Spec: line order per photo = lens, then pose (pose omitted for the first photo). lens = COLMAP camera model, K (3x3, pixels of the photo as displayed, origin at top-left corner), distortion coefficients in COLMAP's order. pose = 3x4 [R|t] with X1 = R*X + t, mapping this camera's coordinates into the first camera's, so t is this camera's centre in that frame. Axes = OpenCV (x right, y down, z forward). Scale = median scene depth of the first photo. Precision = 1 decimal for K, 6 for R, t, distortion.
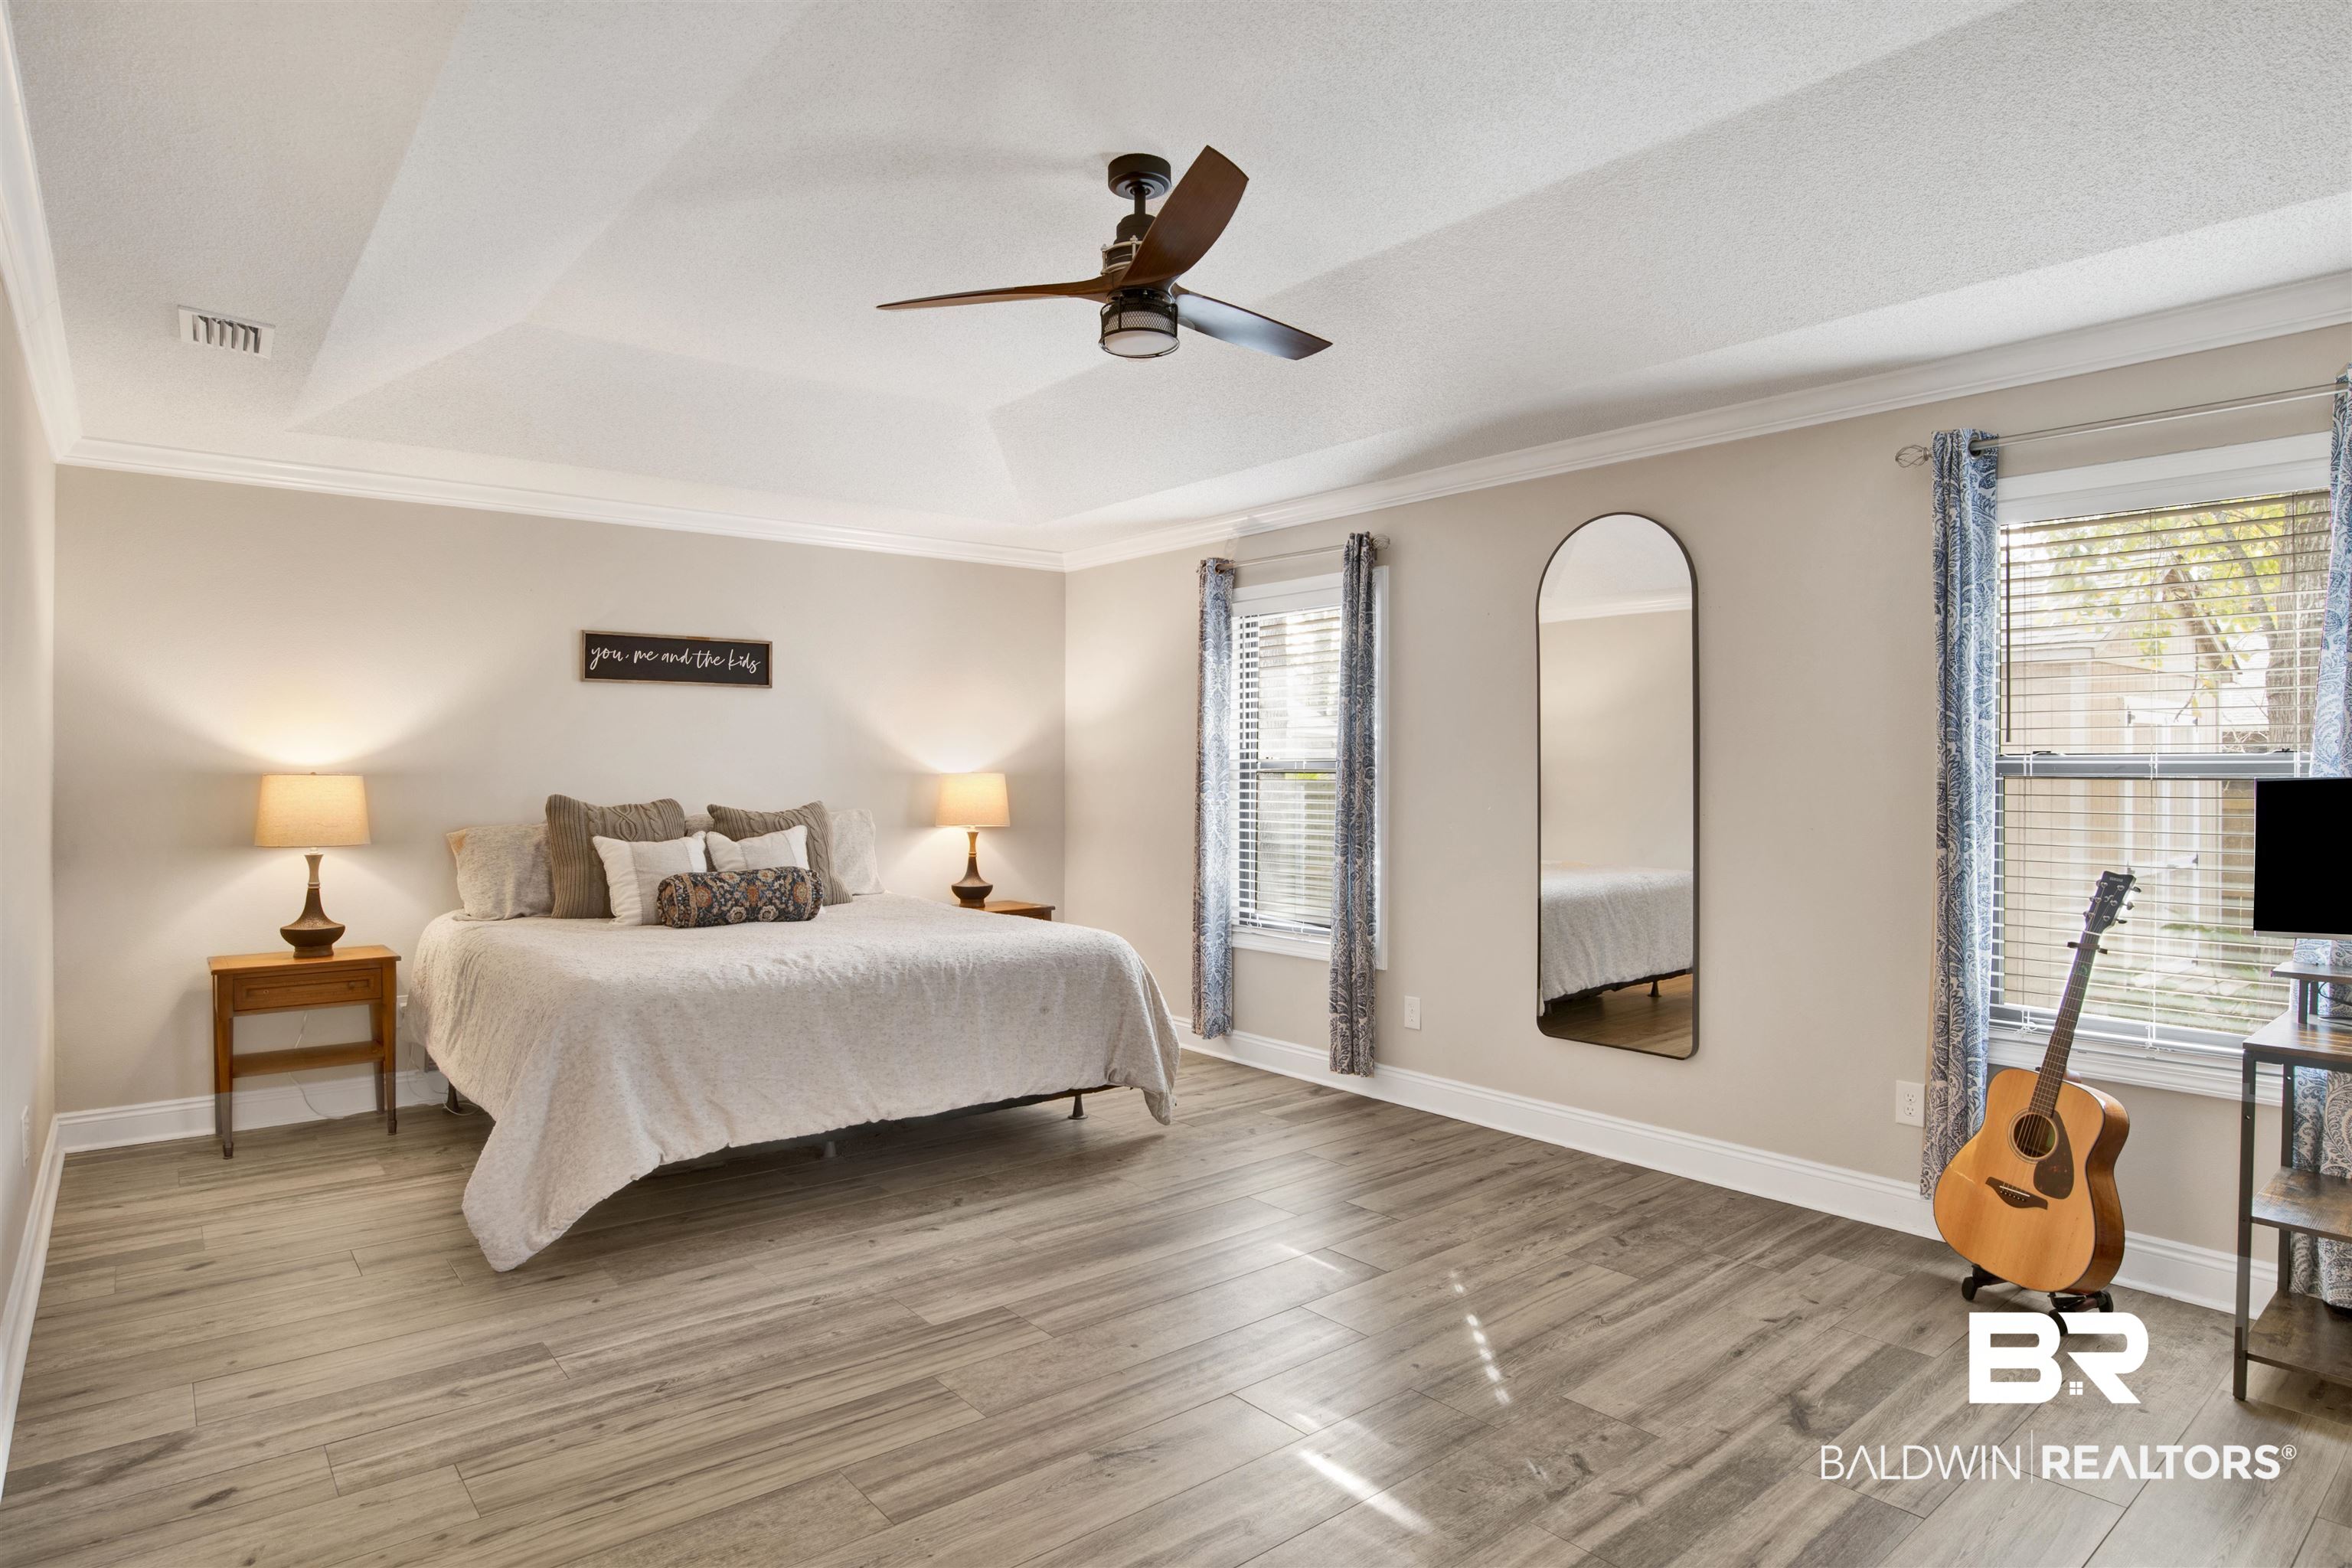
lens RADIAL K [[1283.5, 0, 1193.5], [0, 1283.5, 773.2], [0, 0, 1]] dist [-0.063541, 0.026216]
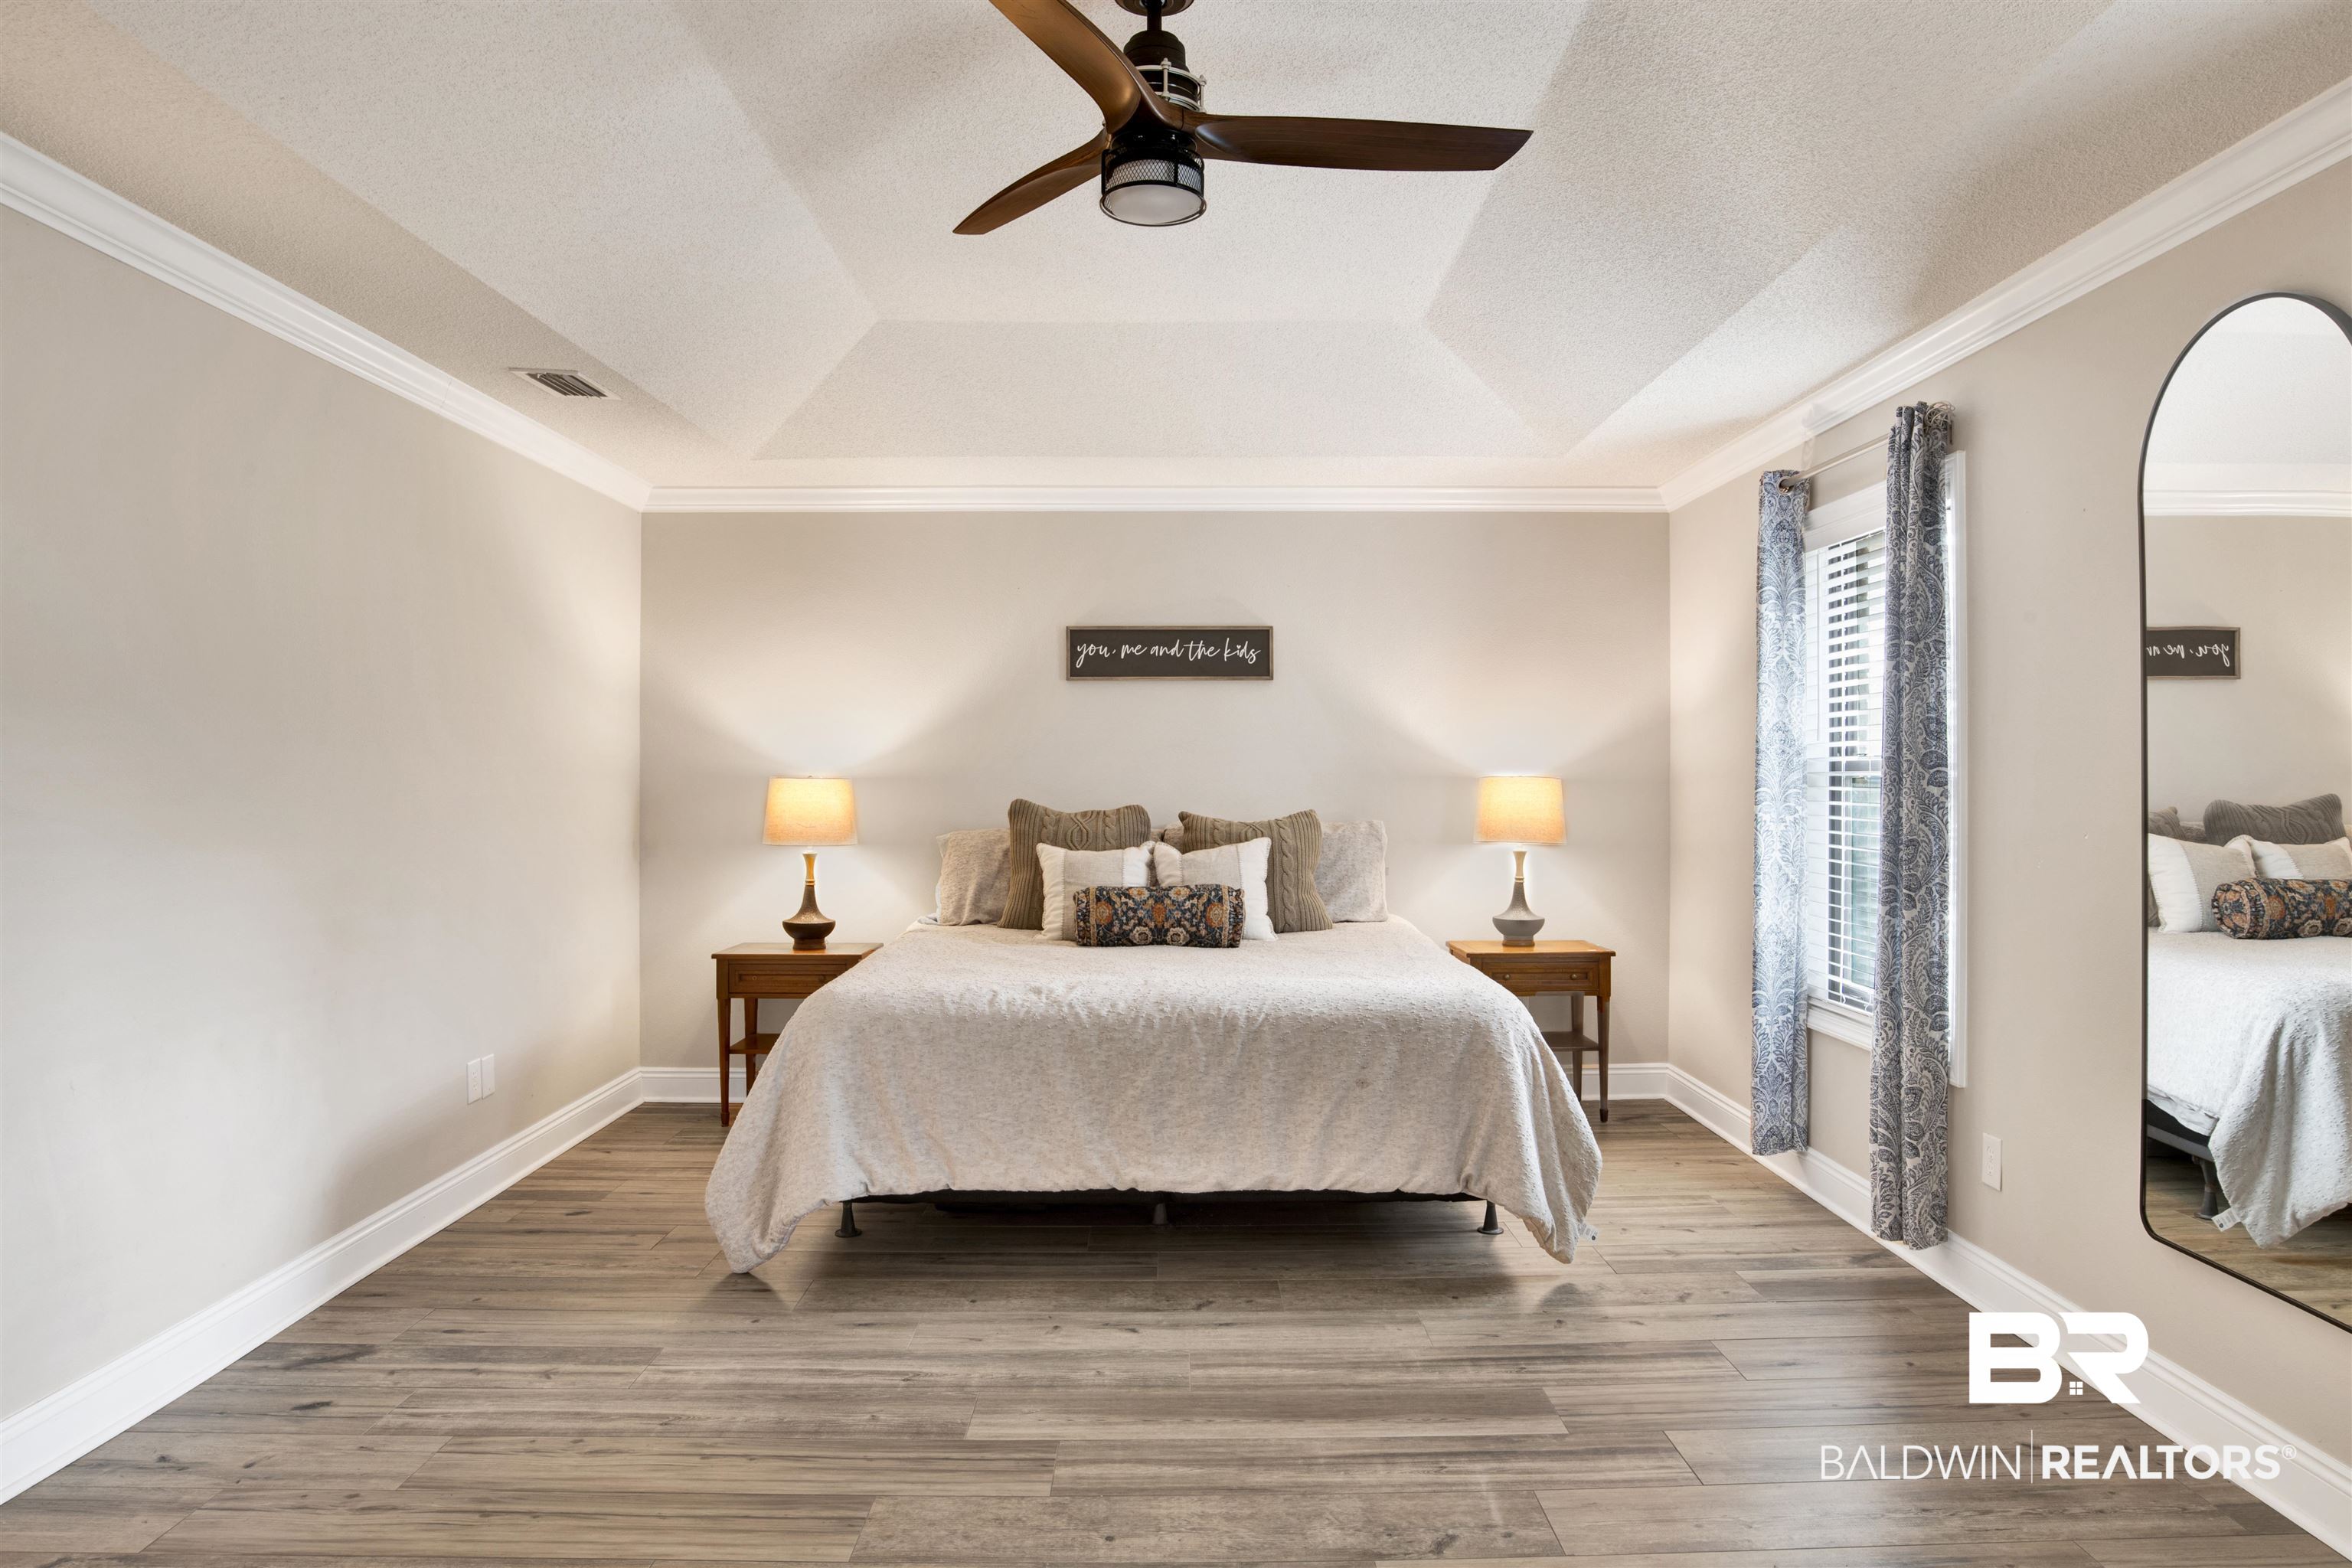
lens RADIAL K [[1479.6, 0, 1179.7], [0, 1479.6, 772.3], [0, 0, 1]] dist [-0.064503, 0.028587]
pose [[0.783583, -0.001222, -0.621286, 0.315893], [-0.000404, 0.999997, -0.002477, -0.000773], [0.621287, 0.002192, 0.783580, 0.208916]]
